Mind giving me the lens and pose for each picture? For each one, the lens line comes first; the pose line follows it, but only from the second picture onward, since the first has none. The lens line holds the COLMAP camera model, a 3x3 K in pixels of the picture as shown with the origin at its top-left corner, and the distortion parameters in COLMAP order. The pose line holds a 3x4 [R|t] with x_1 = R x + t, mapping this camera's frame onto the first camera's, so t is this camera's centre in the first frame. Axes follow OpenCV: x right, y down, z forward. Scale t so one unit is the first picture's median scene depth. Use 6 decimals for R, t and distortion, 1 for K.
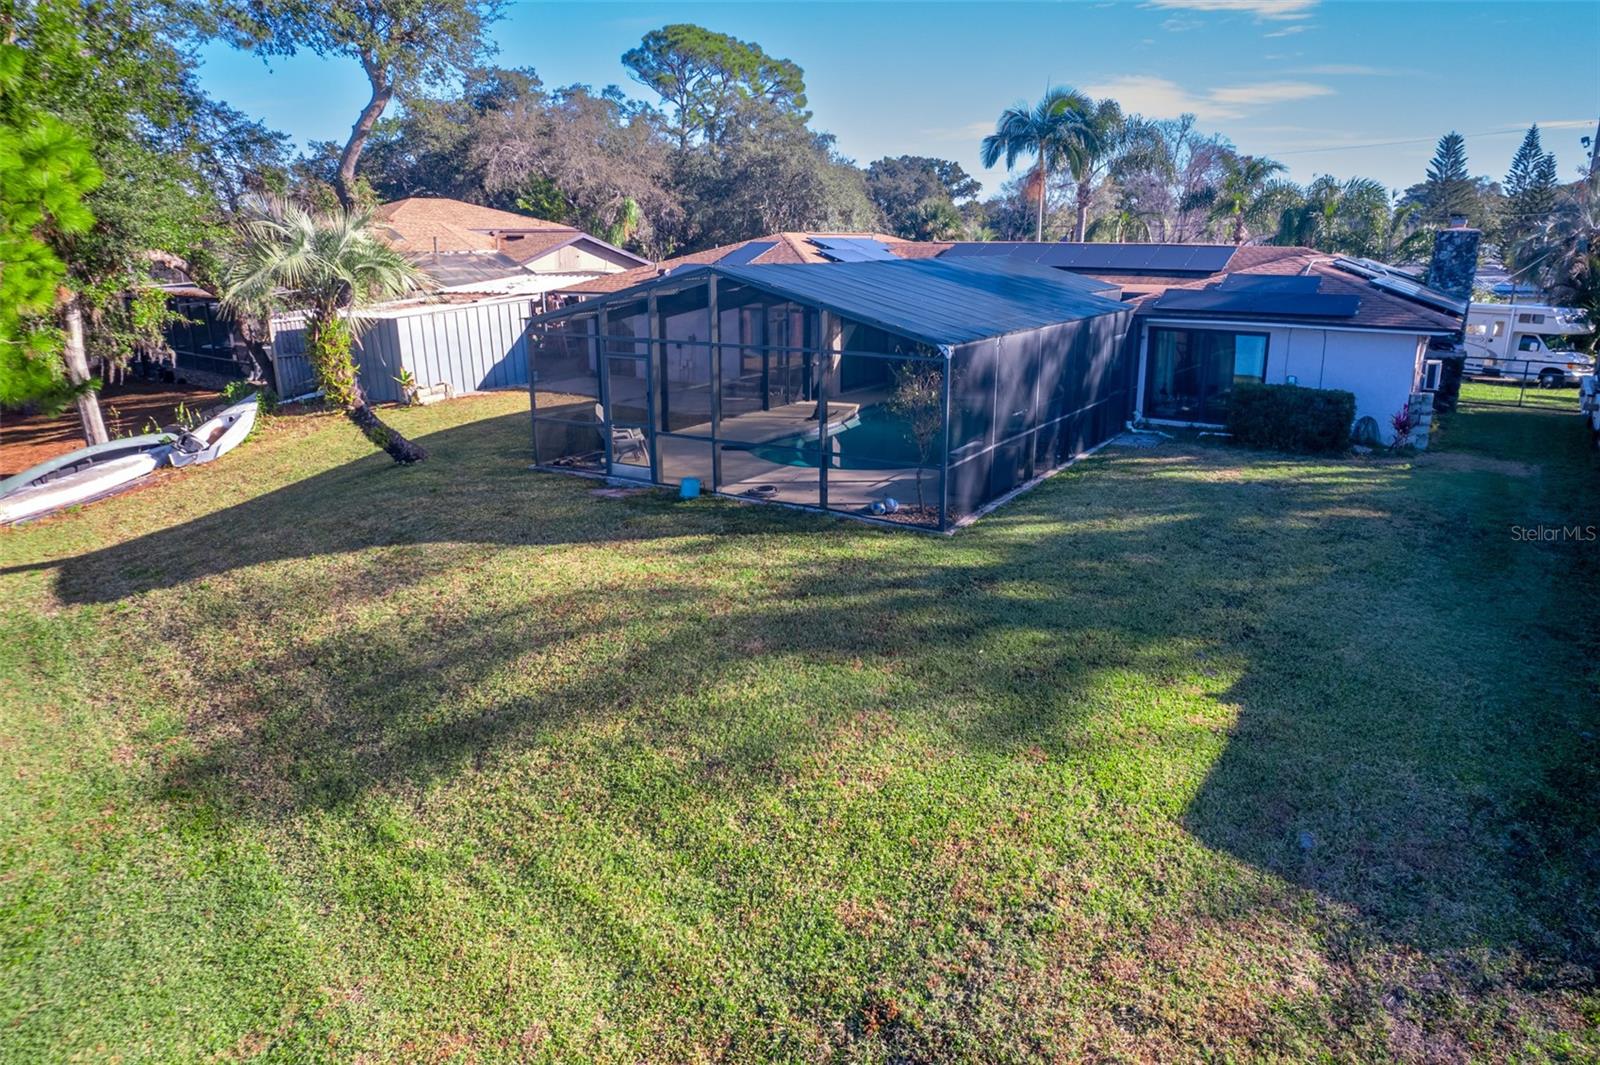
lens RADIAL K [[1008.5, 0, 800.0], [0, 1008.5, 532.5], [0, 0, 1]] dist [-0.102207, 0.060955]
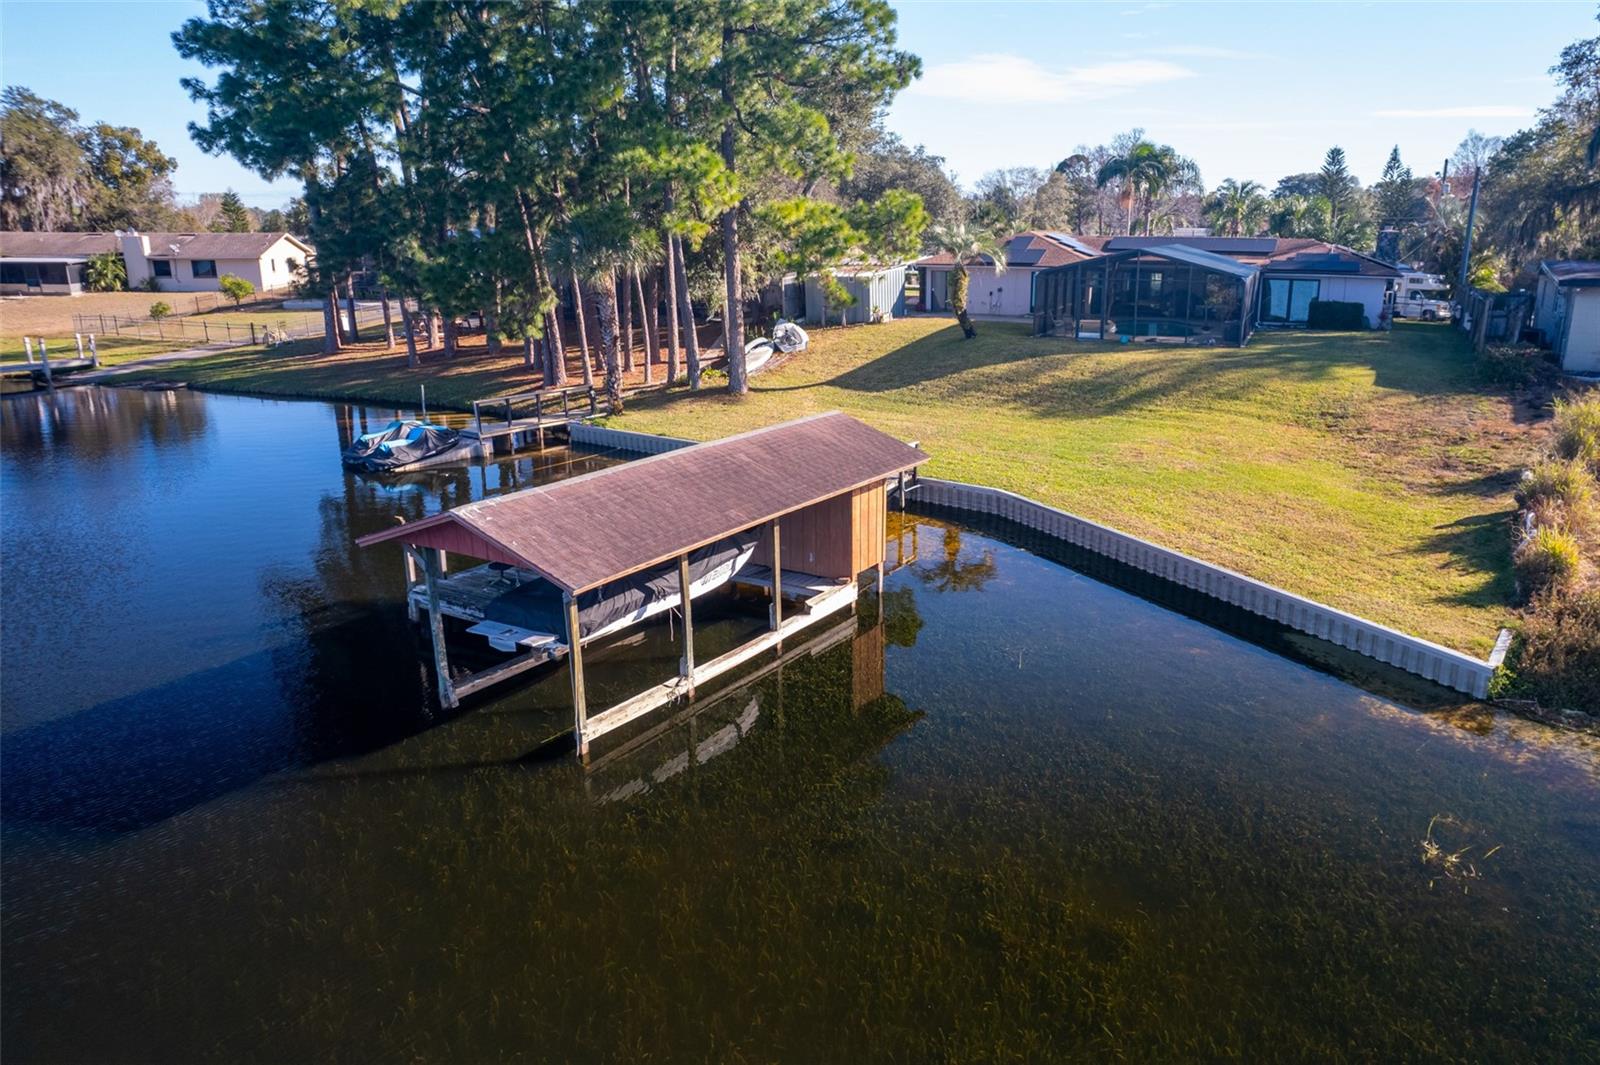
lens RADIAL K [[1120.4, 0, 862.3], [0, 1120.4, 535.4], [0, 0, 1]] dist [-0.074305, 0.073307]
pose [[0.979655, -0.046923, 0.195126, -0.562864], [0.050411, 0.998645, -0.012945, 0.190591], [-0.194254, 0.022518, 0.980693, -0.660392]]
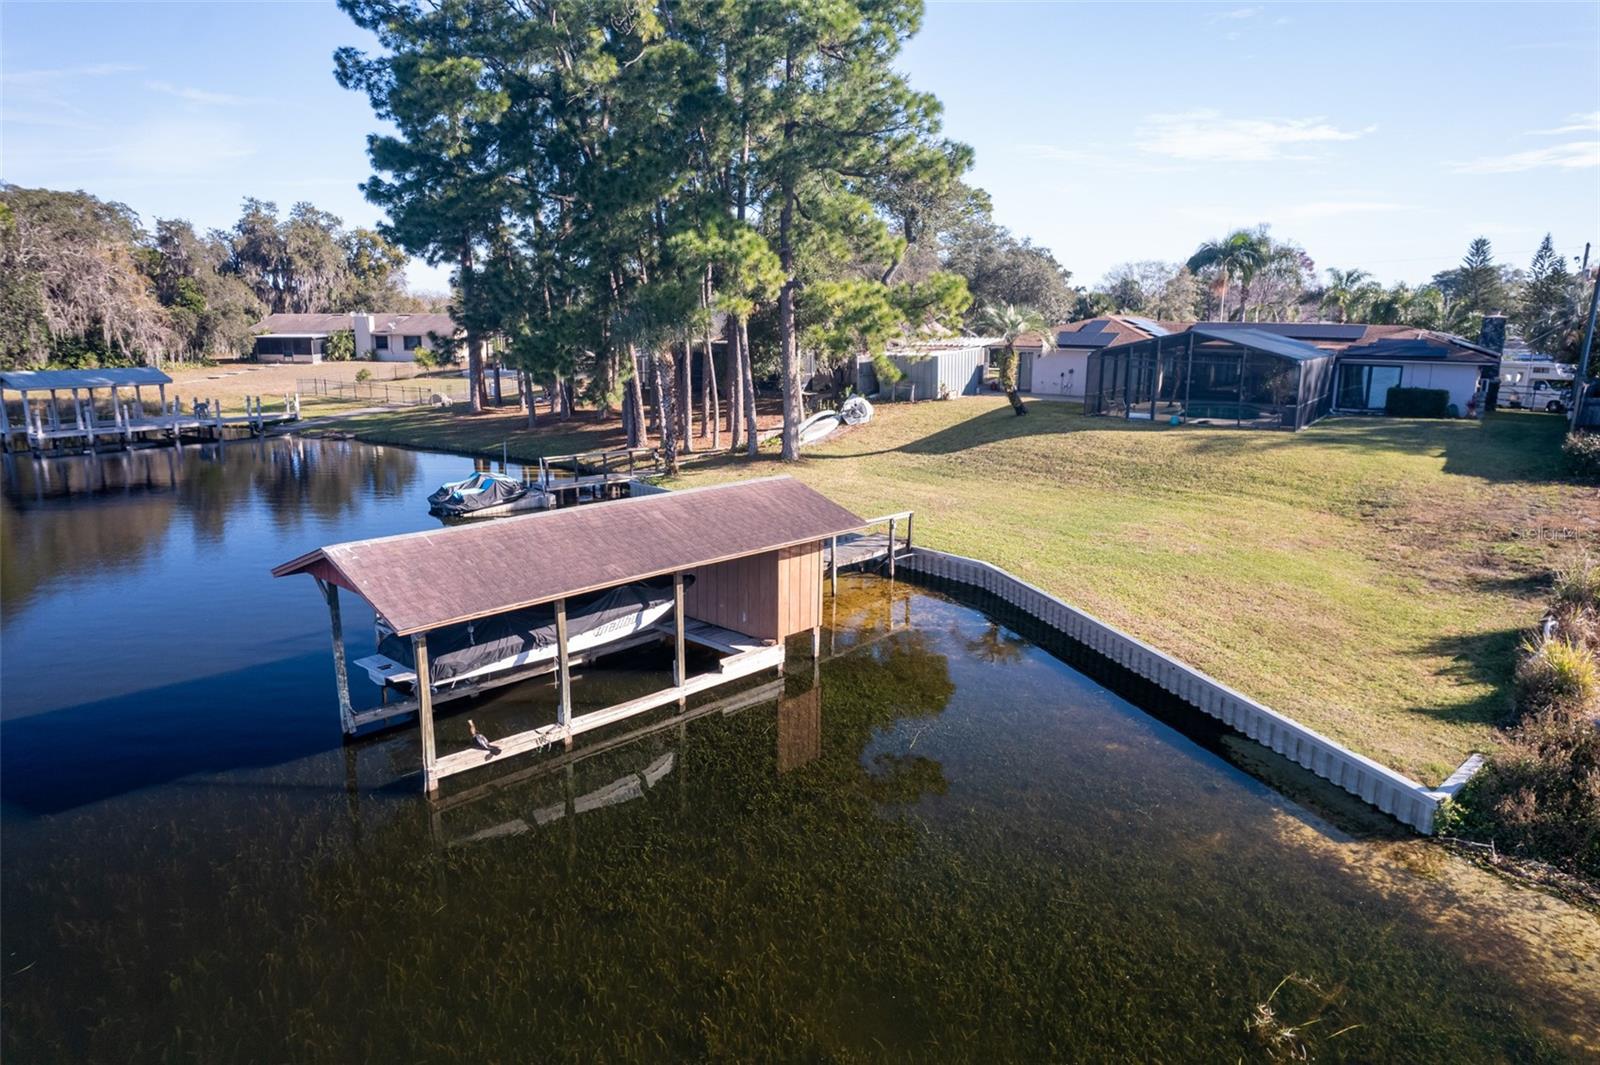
lens RADIAL K [[1021.1, 0, 789.6], [0, 1021.1, 535.6], [0, 0, 1]] dist [-0.071974, 0.062525]
pose [[0.999748, 0.016001, -0.015748, -0.440974], [-0.017145, 0.997008, -0.075372, 0.190320], [0.014494, 0.075623, 0.997031, -0.623928]]
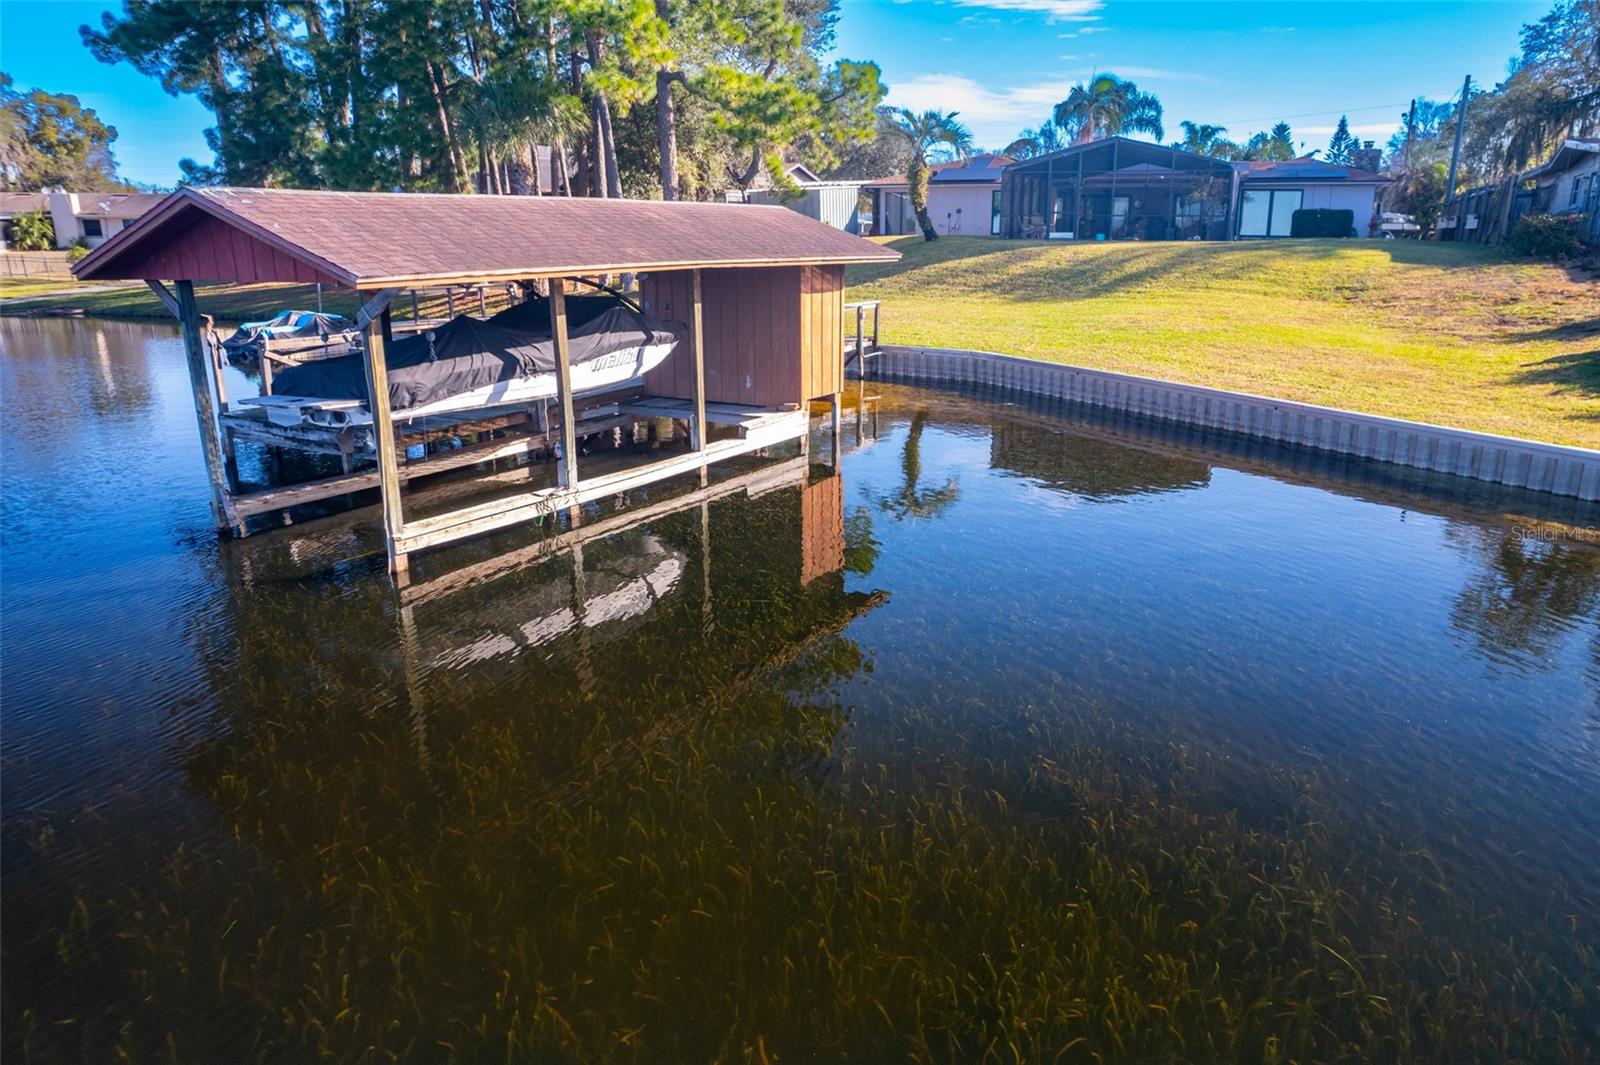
lens RADIAL K [[1069.8, 0, 823.8], [0, 1069.8, 537.1], [0, 0, 1]] dist [-0.076009, 0.072091]
pose [[0.977470, -0.053160, 0.204273, -0.536712], [0.056338, 0.998364, -0.009766, 0.263654], [-0.203419, 0.021054, 0.978865, -0.506733]]
